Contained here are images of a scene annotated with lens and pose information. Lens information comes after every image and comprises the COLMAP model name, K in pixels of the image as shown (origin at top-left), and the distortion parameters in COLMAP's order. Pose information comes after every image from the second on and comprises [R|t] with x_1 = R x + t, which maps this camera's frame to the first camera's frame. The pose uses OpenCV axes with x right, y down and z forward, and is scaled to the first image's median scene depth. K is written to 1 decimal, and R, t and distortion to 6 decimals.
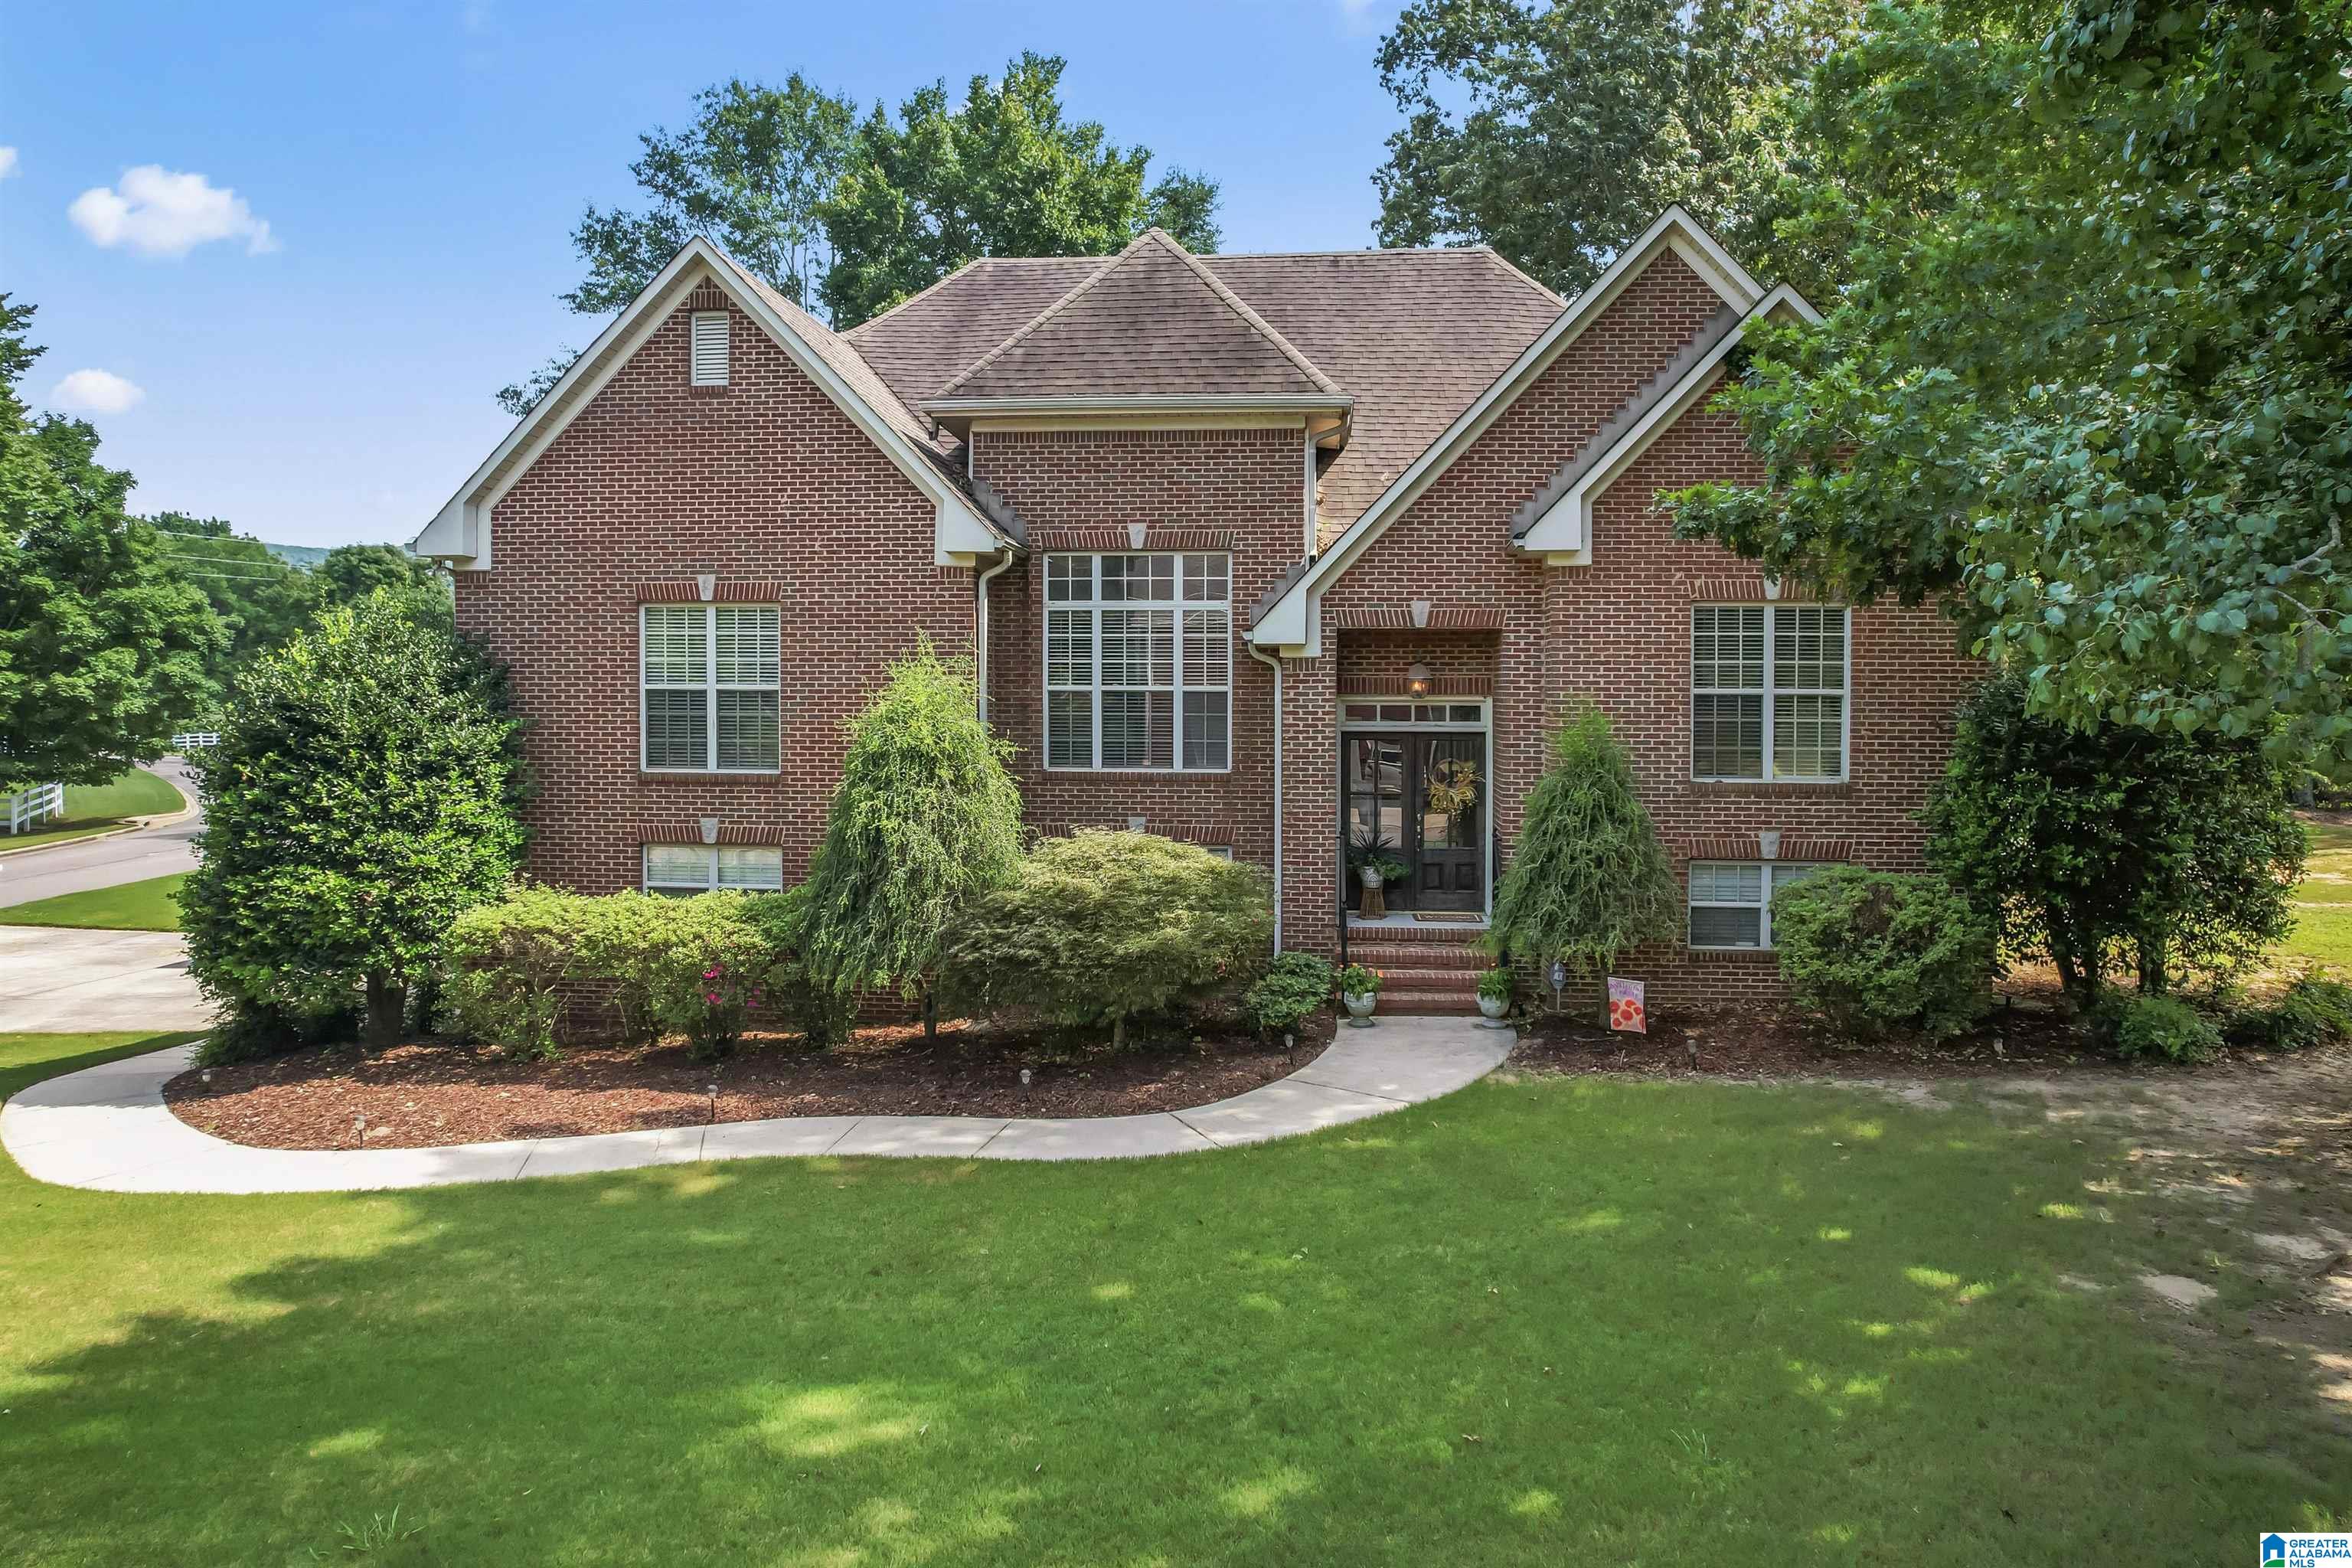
lens RADIAL K [[1523.3, 0, 1175.5], [0, 1523.3, 720.9], [0, 0, 1]] dist [-0.023615, 0.002229]
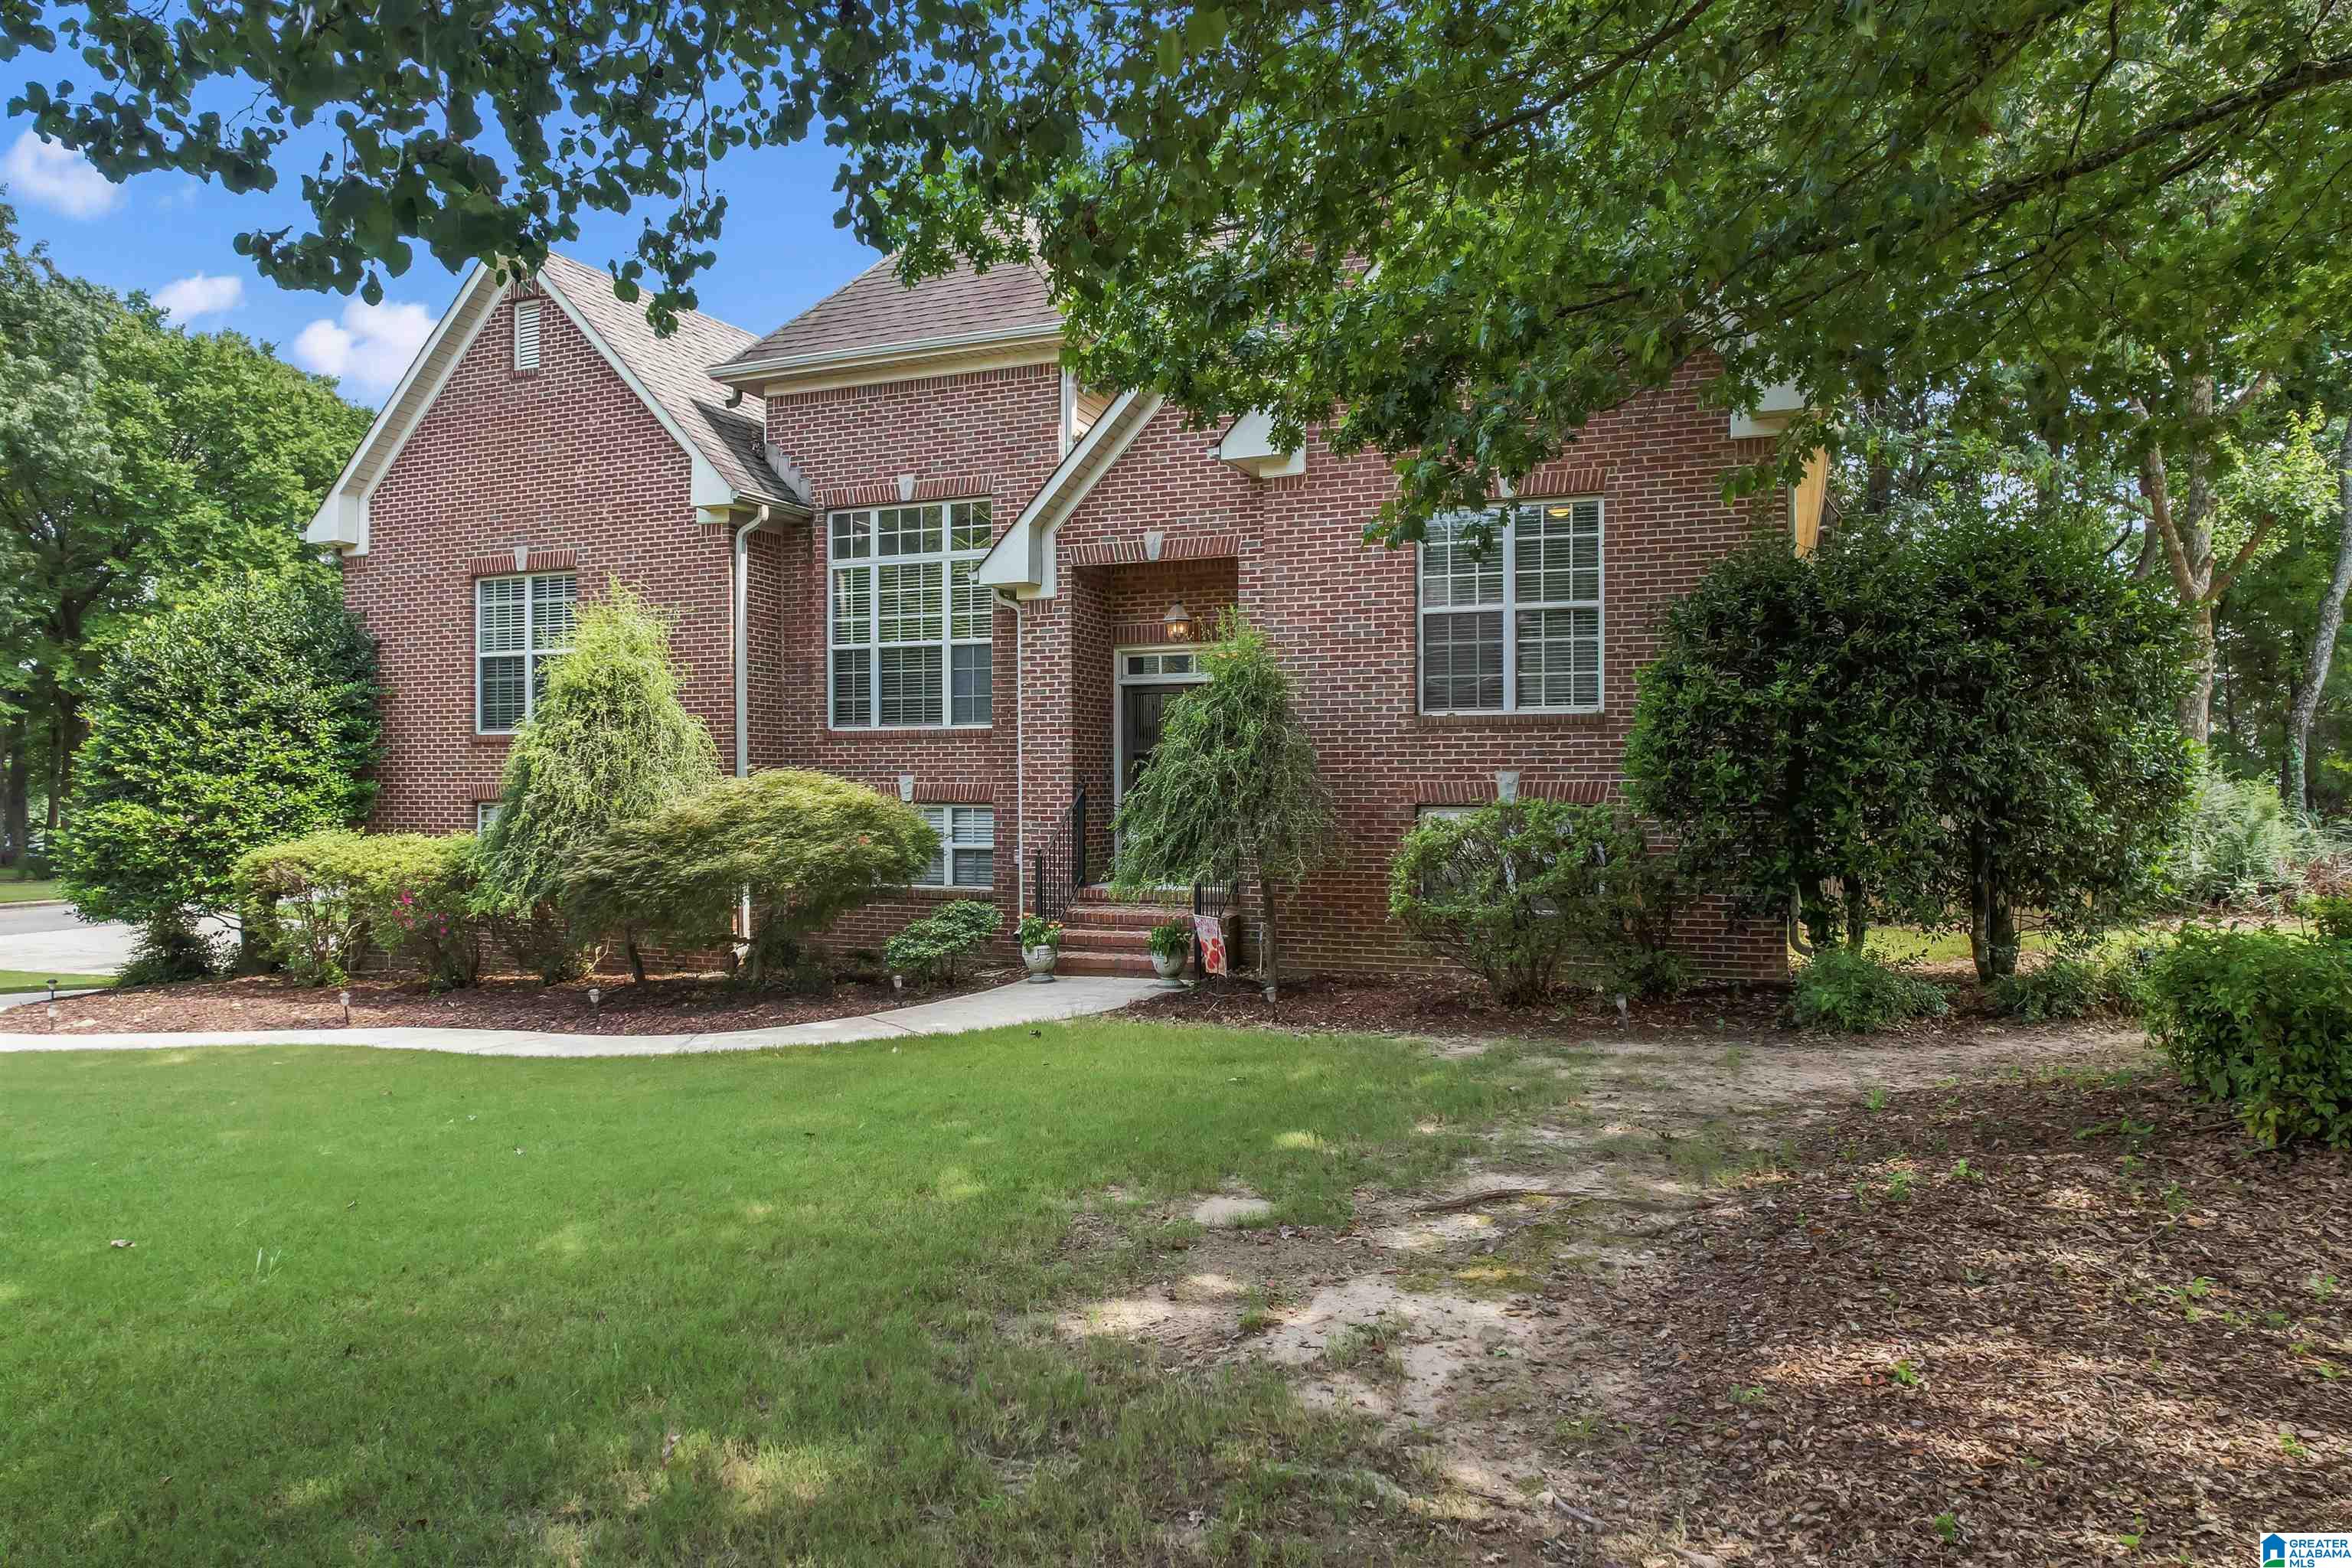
lens RADIAL K [[1497.6, 0, 1176.0], [0, 1497.6, 784.0], [0, 0, 1]] dist [-0.015243, 0.002281]
pose [[0.956166, -0.006536, -0.292753, 0.437233], [0.000183, 0.999764, -0.021725, 0.093362], [0.292826, 0.020719, 0.955941, 0.142805]]
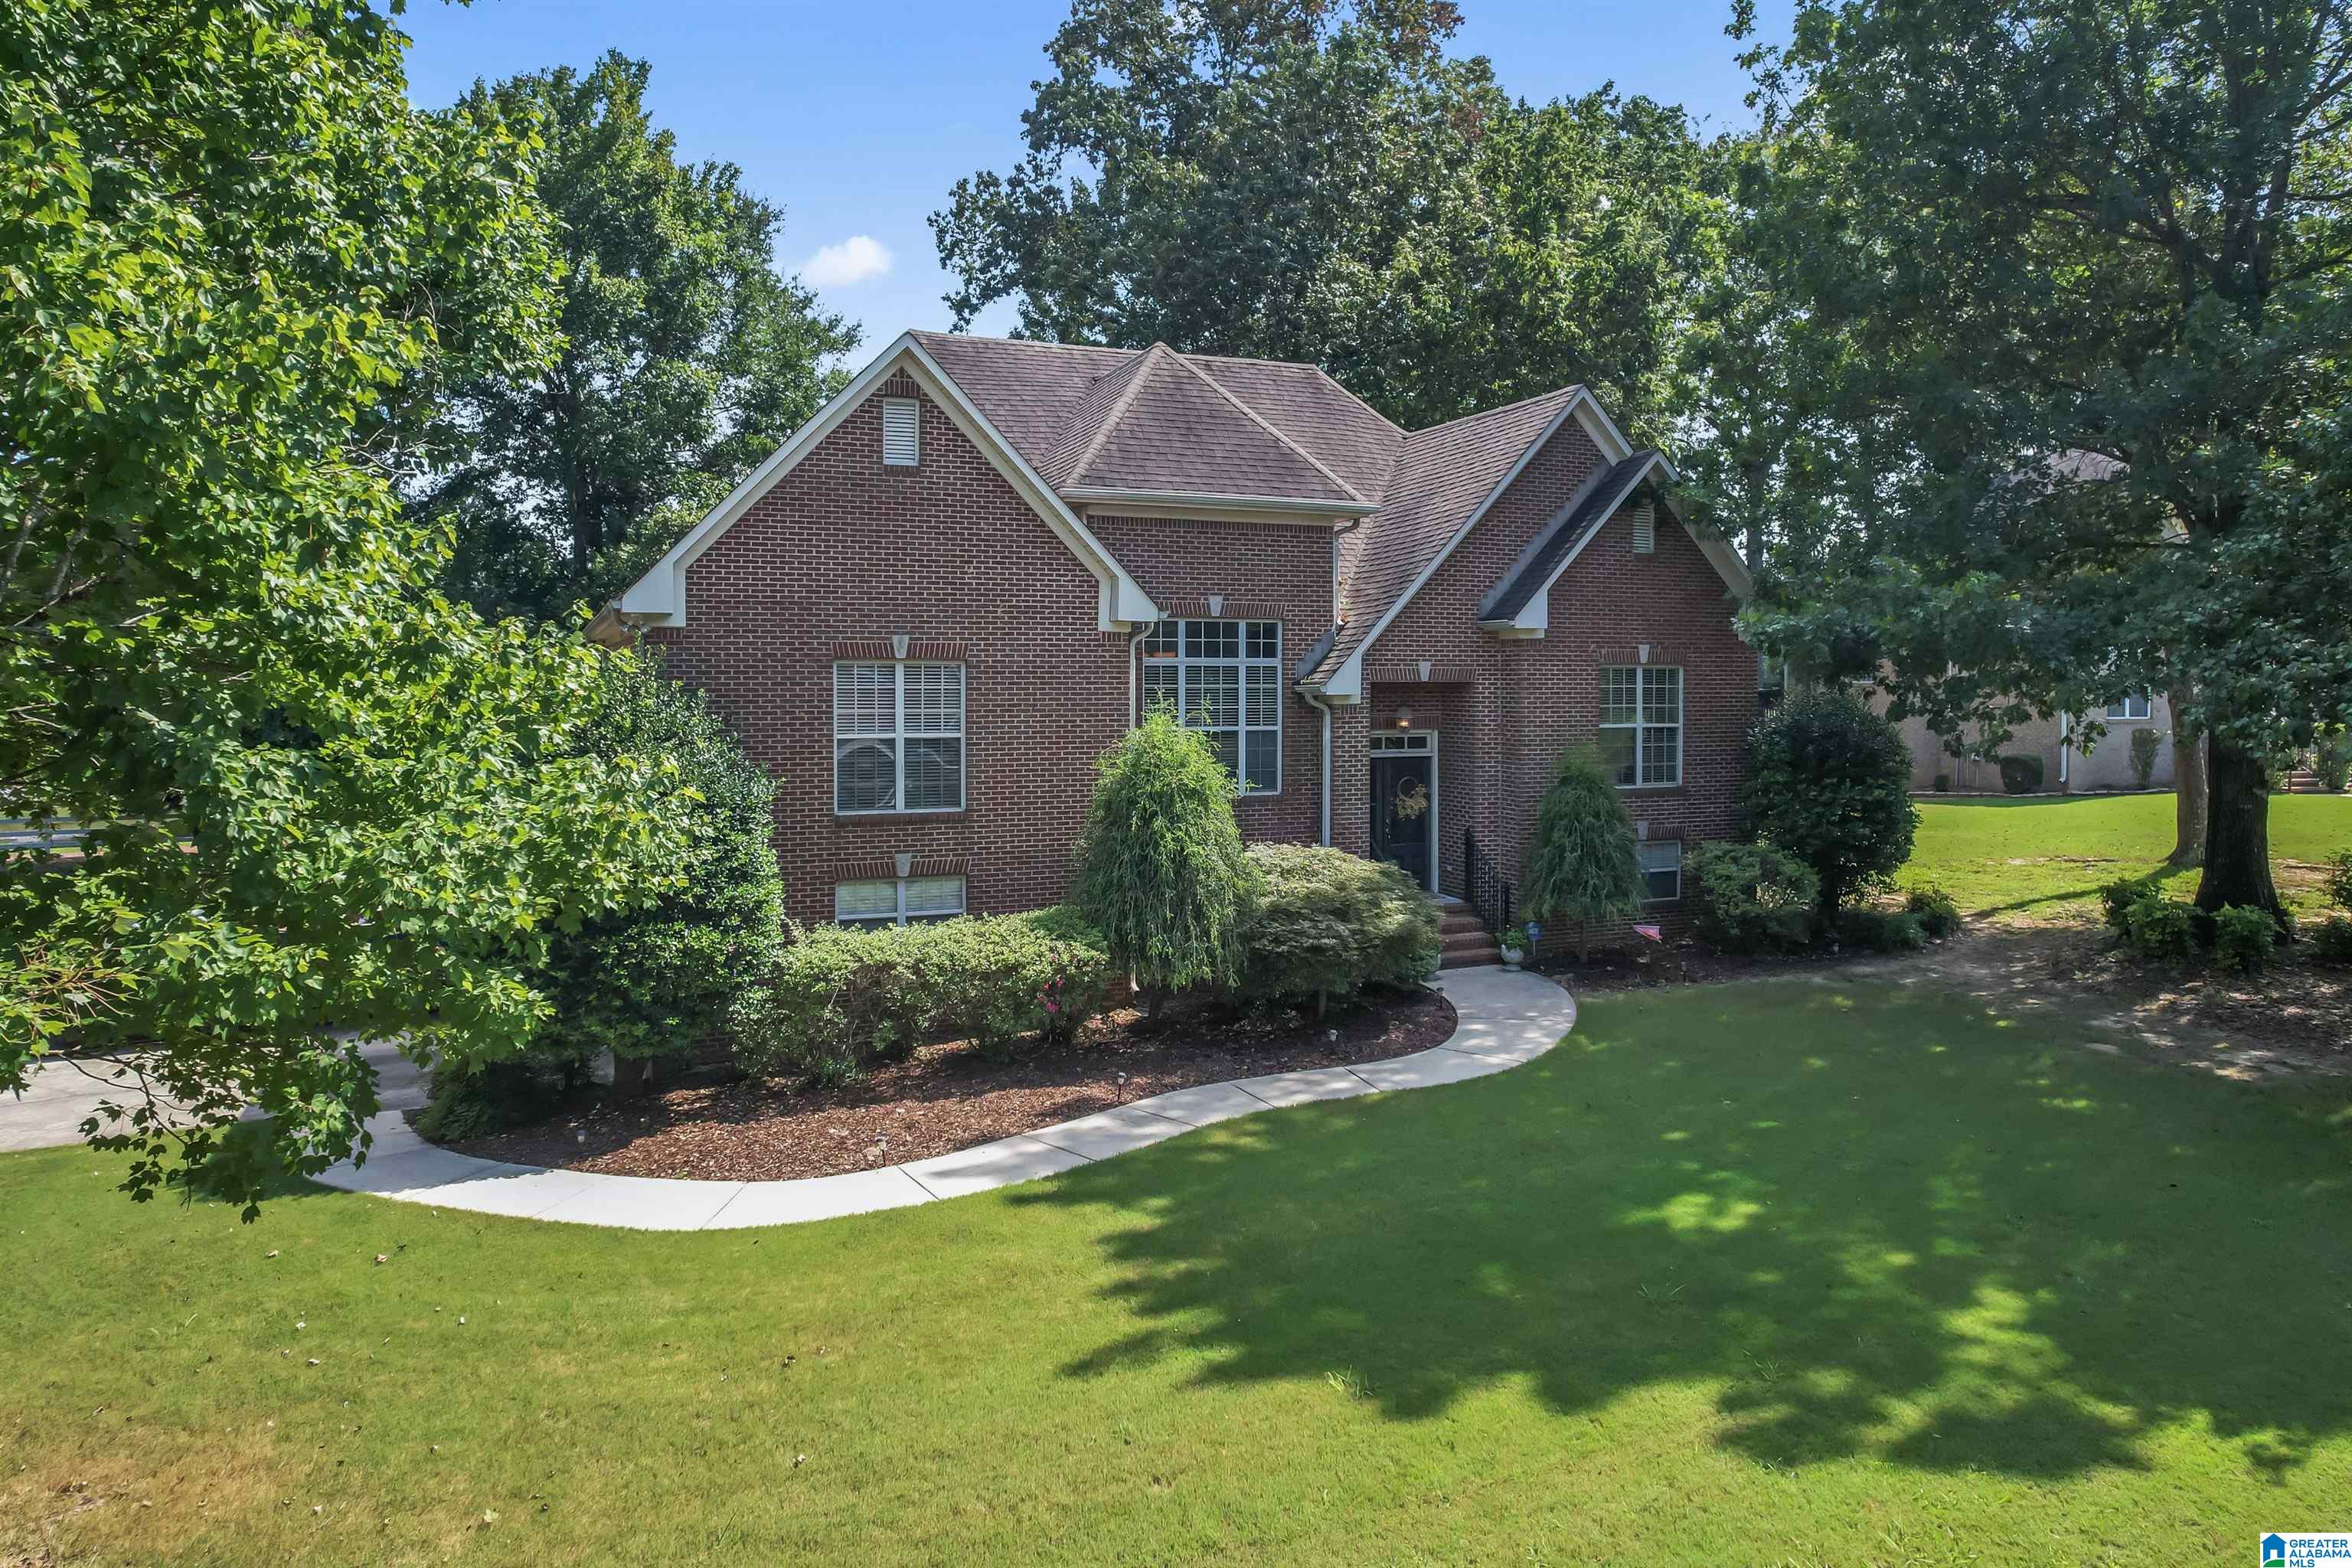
lens RADIAL K [[1535.1, 0, 1177.0], [0, 1535.1, 702.5], [0, 0, 1]] dist [-0.000711, 0.000344]
pose [[0.879201, -0.010258, 0.476341, -0.673982], [0.013587, 0.999901, -0.003546, -0.040737], [-0.476258, 0.009590, 0.879253, -0.083940]]
